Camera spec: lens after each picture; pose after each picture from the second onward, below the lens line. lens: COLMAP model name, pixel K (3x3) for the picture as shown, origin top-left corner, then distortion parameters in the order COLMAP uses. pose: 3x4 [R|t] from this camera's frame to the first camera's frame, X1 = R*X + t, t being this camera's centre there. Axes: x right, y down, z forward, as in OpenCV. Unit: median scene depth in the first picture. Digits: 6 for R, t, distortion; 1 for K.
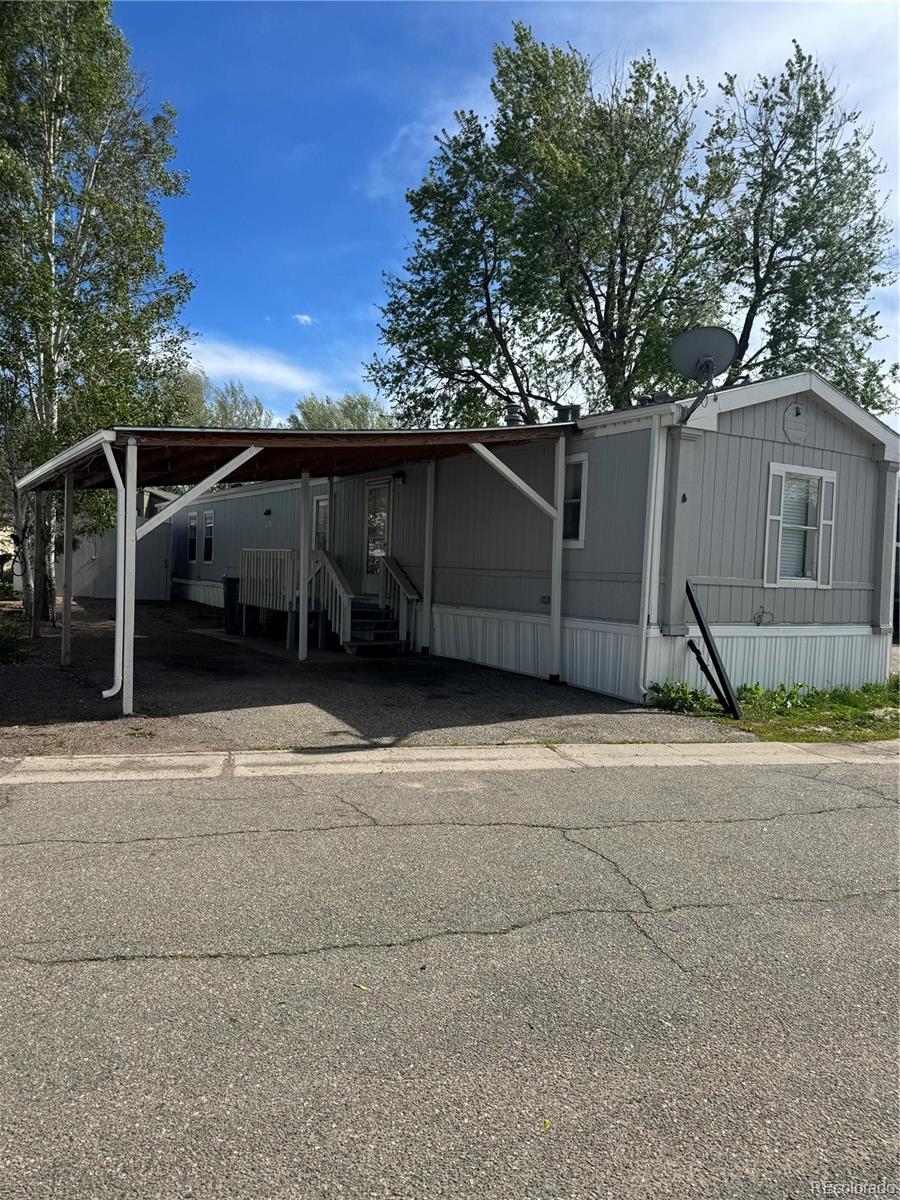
lens RADIAL K [[843.1, 0, 453.7], [0, 843.1, 597.8], [0, 0, 1]] dist [0.013411, -0.008239]
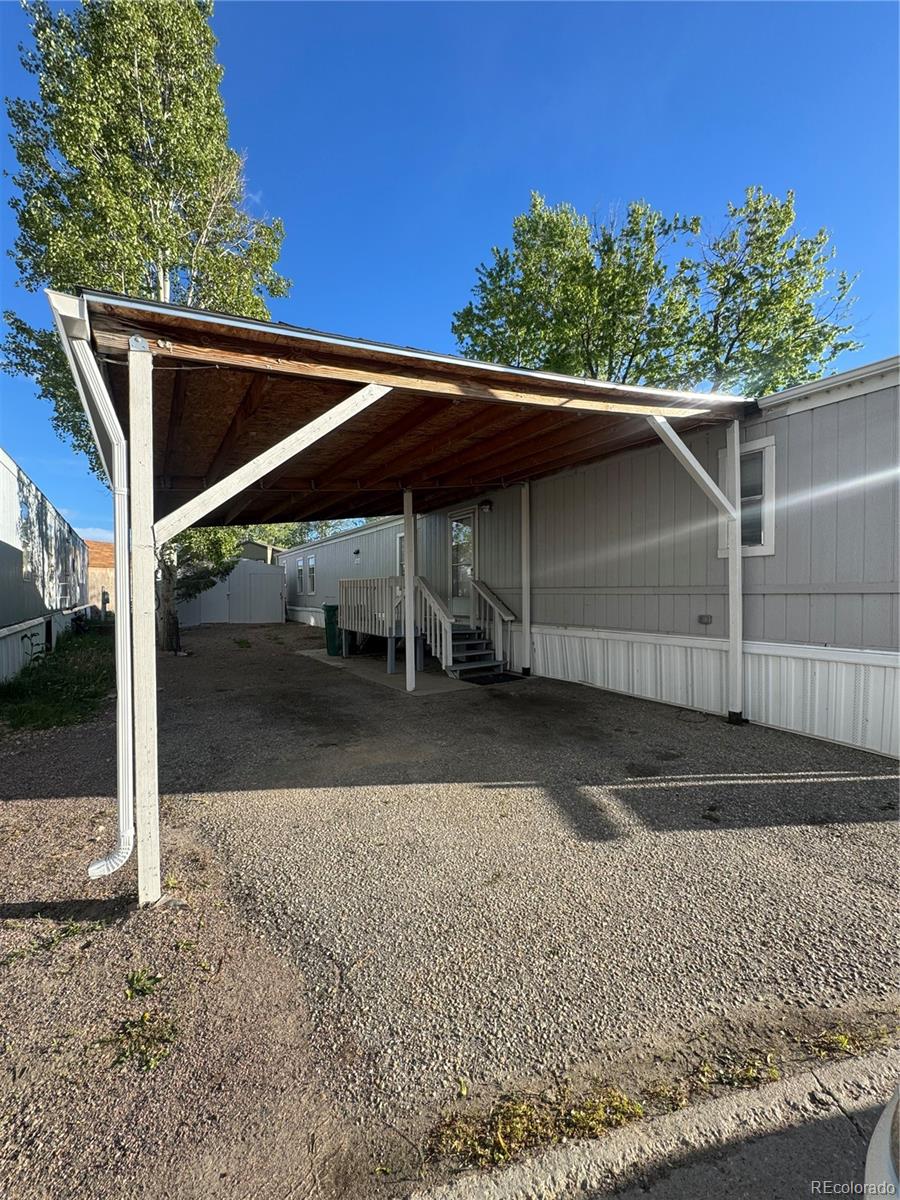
lens RADIAL K [[478.2, 0, 443.3], [0, 478.2, 601.4], [0, 0, 1]] dist [-0.002053, 0.000374]
pose [[0.999099, -0.039112, -0.016458, -0.120873], [0.038827, 0.999096, -0.017333, -0.014716], [0.017121, 0.016678, 0.999714, 0.427509]]
